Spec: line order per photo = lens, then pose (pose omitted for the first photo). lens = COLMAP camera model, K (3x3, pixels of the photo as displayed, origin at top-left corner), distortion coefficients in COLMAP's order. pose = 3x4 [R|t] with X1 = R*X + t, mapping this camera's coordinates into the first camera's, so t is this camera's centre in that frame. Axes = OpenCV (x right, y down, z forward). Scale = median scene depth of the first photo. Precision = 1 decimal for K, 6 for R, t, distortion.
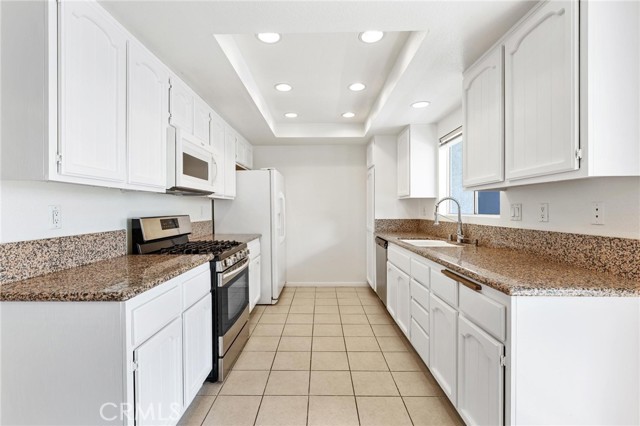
lens RADIAL K [[291.6, 0, 319.2], [0, 291.6, 212.8], [0, 0, 1]] dist [-0.001162, 0.000427]
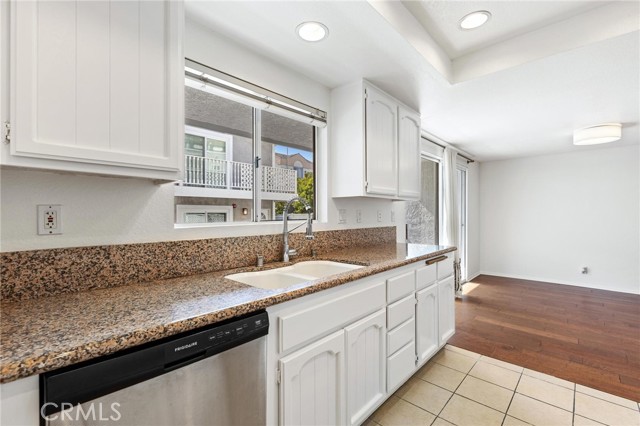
lens RADIAL K [[291.6, 0, 319.4], [0, 291.6, 210.4], [0, 0, 1]] dist [-0.001162, 0.000427]
pose [[-0.754494, 0.004664, 0.656290, -0.046264], [0.005977, 0.999982, -0.000236, -0.027007], [-0.656280, 0.003744, -0.754508, 1.935275]]
